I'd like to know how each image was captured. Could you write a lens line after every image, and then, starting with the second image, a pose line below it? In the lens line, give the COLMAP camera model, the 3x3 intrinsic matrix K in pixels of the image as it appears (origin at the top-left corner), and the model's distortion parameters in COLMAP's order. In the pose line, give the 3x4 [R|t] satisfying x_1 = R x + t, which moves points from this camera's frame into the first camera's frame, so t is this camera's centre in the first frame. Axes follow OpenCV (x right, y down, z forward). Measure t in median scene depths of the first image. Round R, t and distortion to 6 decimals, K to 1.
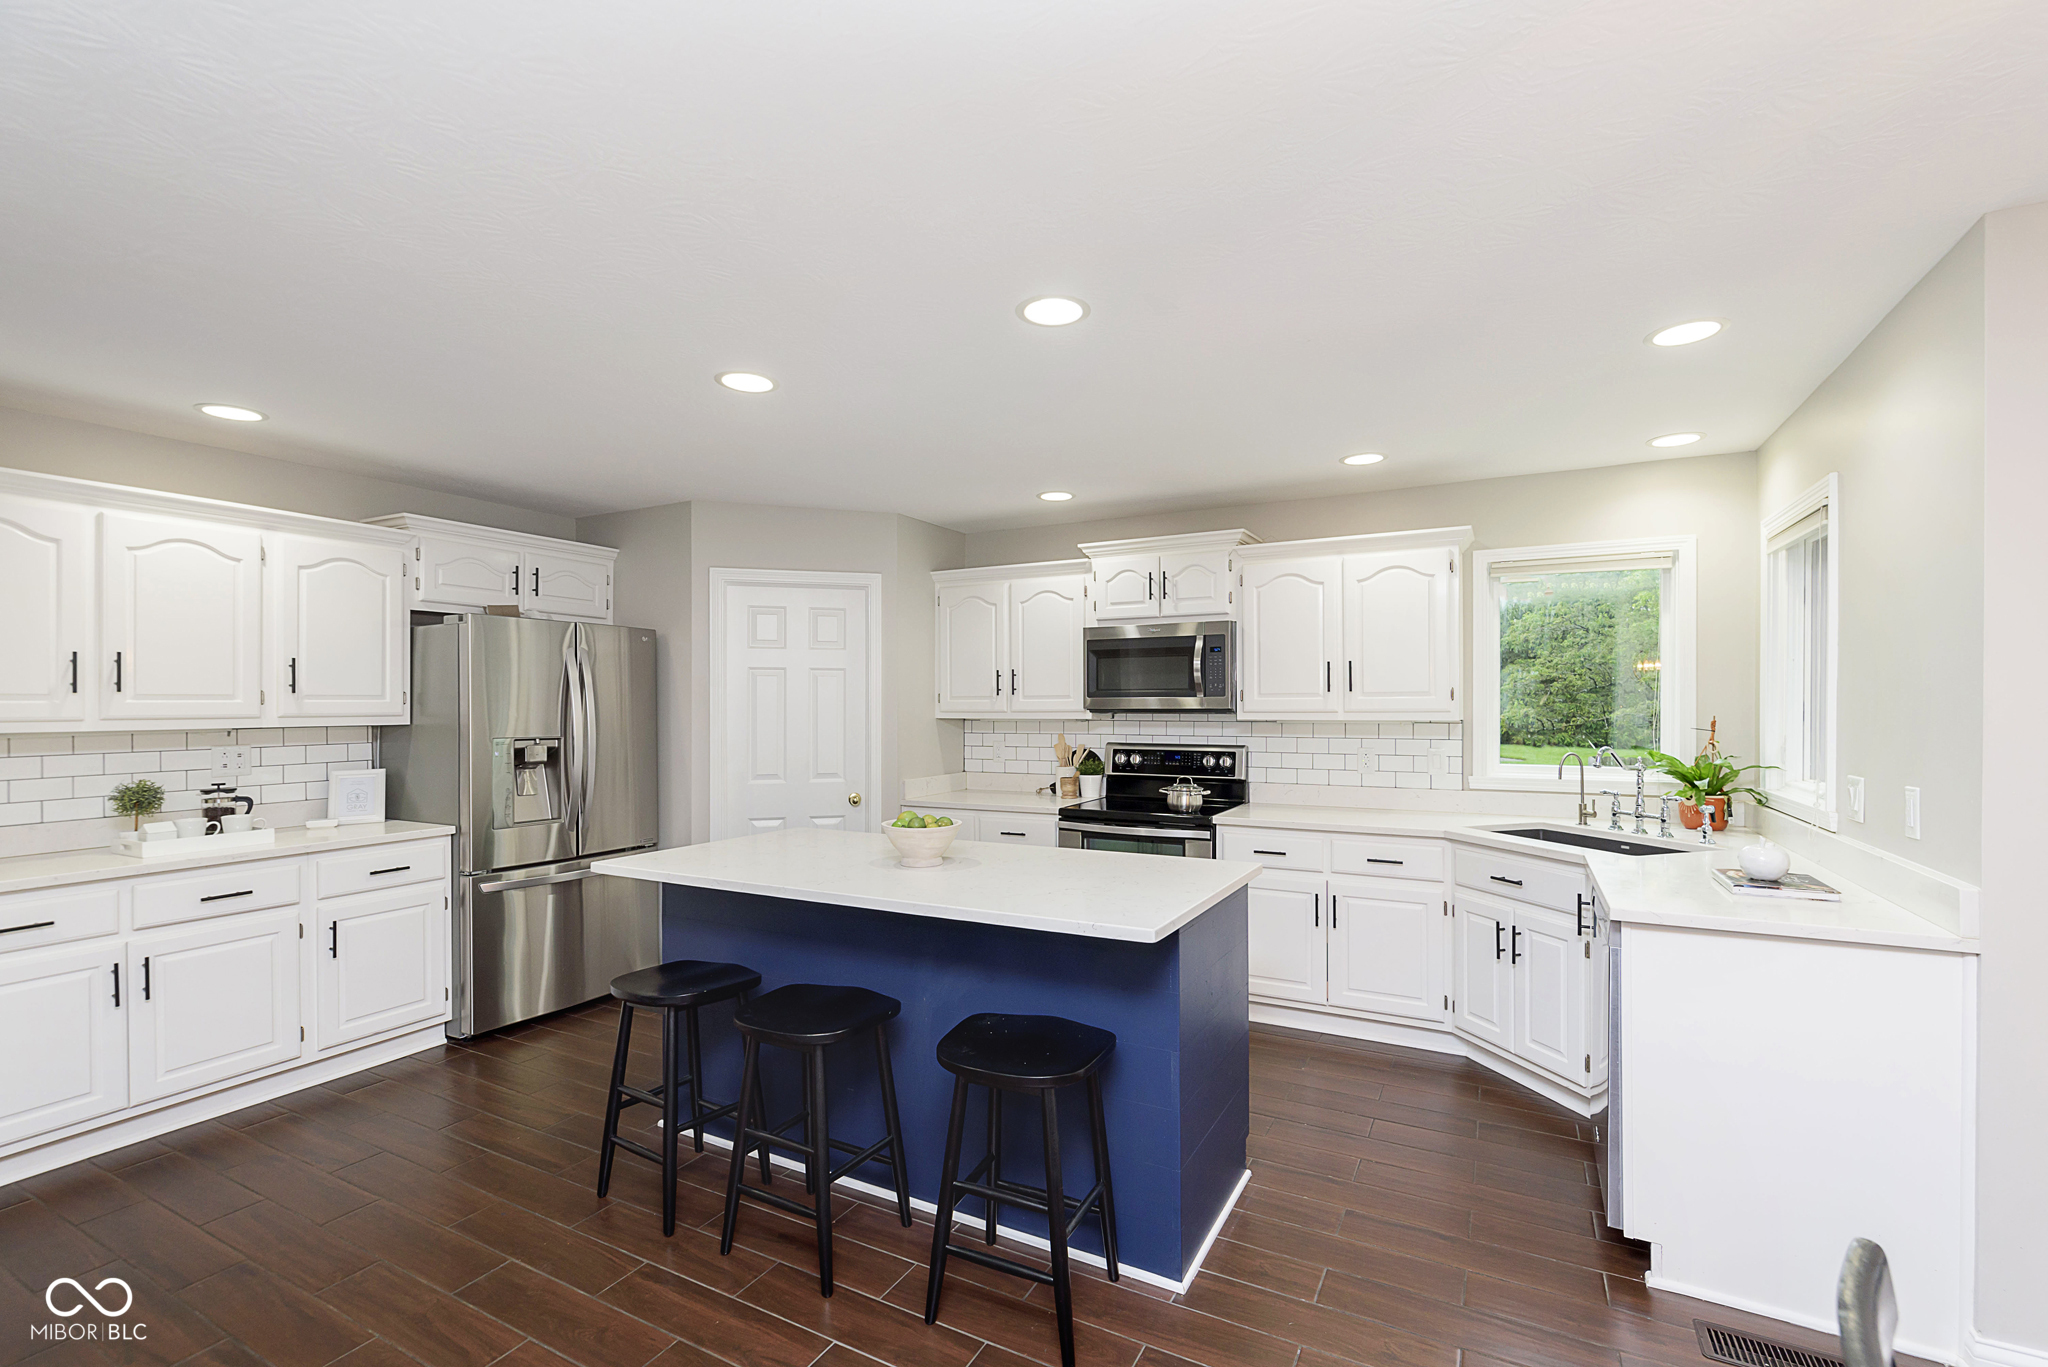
lens RADIAL K [[896.0, 0, 1045.8], [0, 896.0, 701.9], [0, 0, 1]] dist [-0.003960, -0.000375]
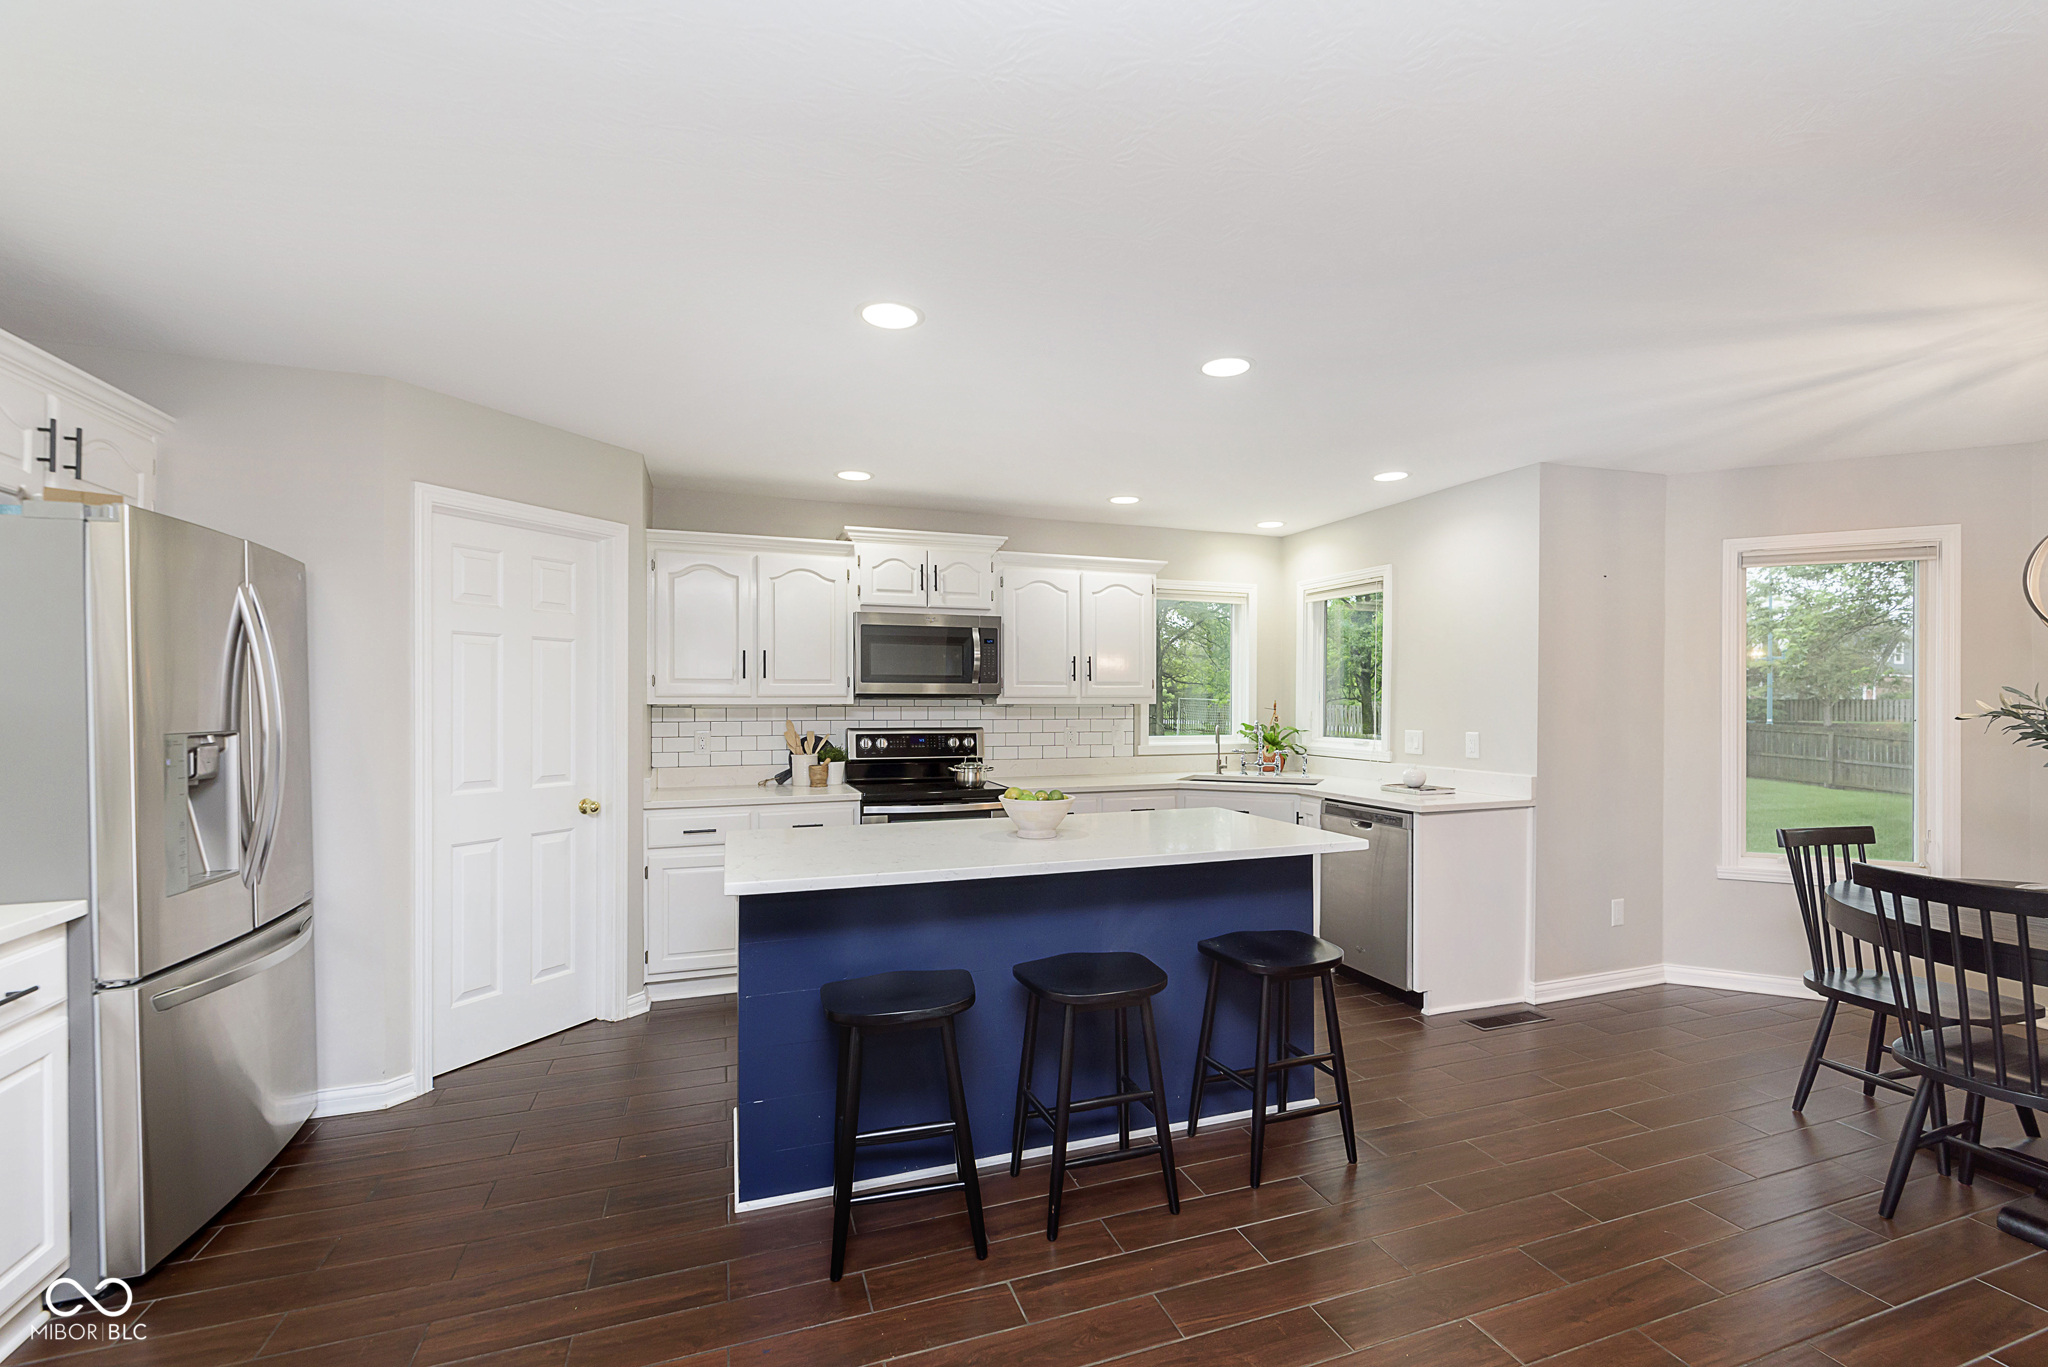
lens RADIAL K [[896.0, 0, 1050.1], [0, 896.0, 708.8], [0, 0, 1]] dist [-0.003960, -0.000375]
pose [[0.667158, -0.003872, 0.744906, -0.578400], [-0.005413, 0.999935, 0.010046, 0.013975], [-0.744897, -0.010735, 0.667094, 0.188257]]
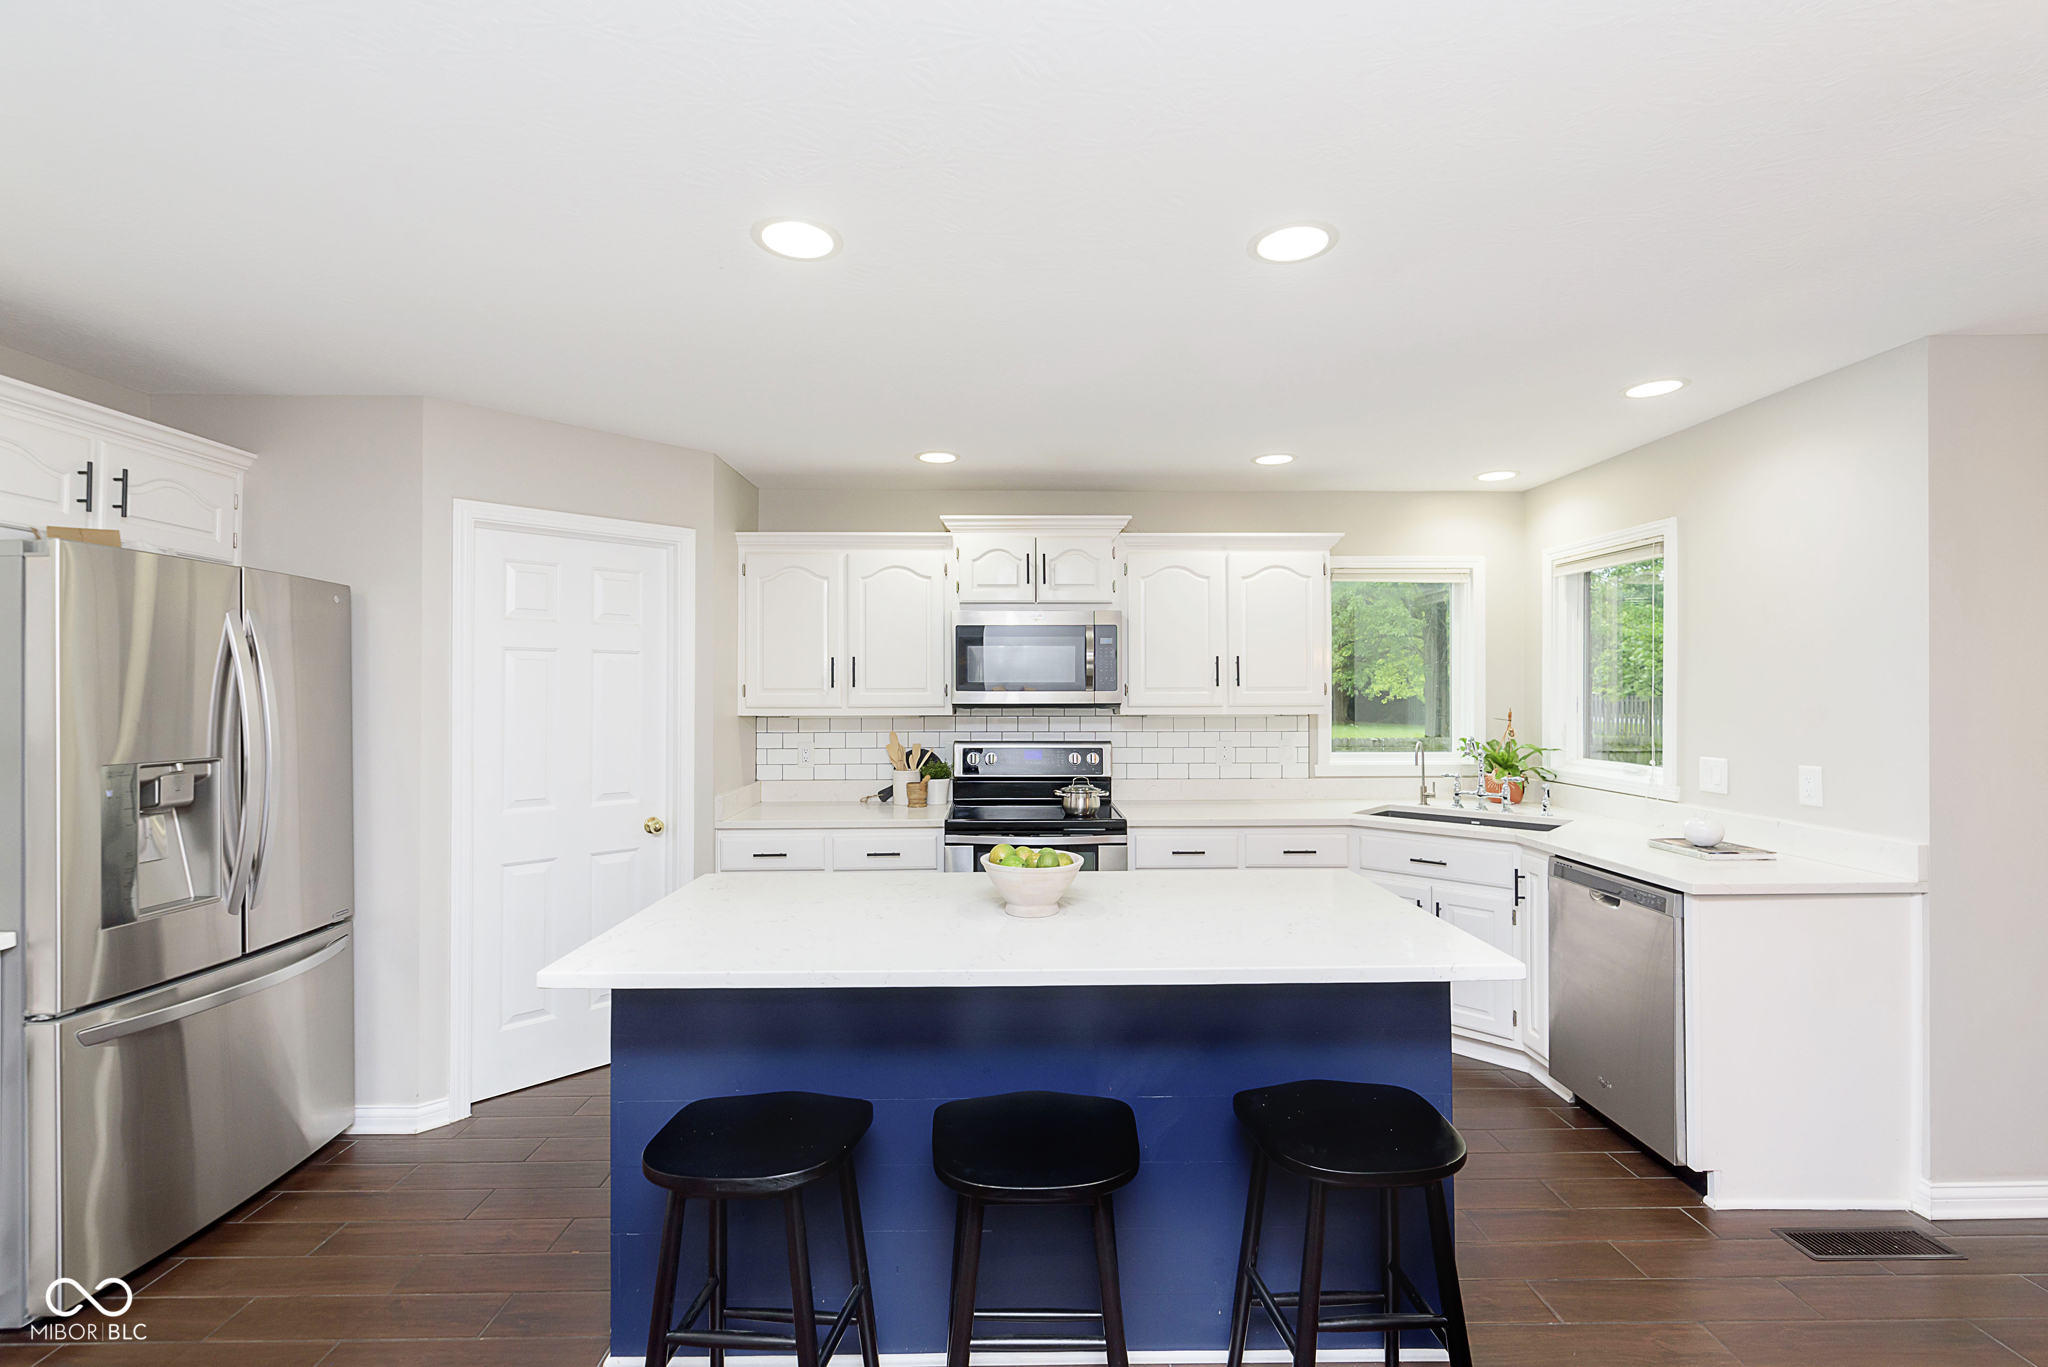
lens RADIAL K [[896.0, 0, 1019.7], [0, 896.0, 684.8], [0, 0, 1]] dist [-0.003960, -0.000375]
pose [[0.878757, 0.003809, 0.477254, -0.331599], [-0.002104, 0.999989, -0.004107, -0.007765], [-0.477265, 0.002605, 0.878756, 0.207731]]
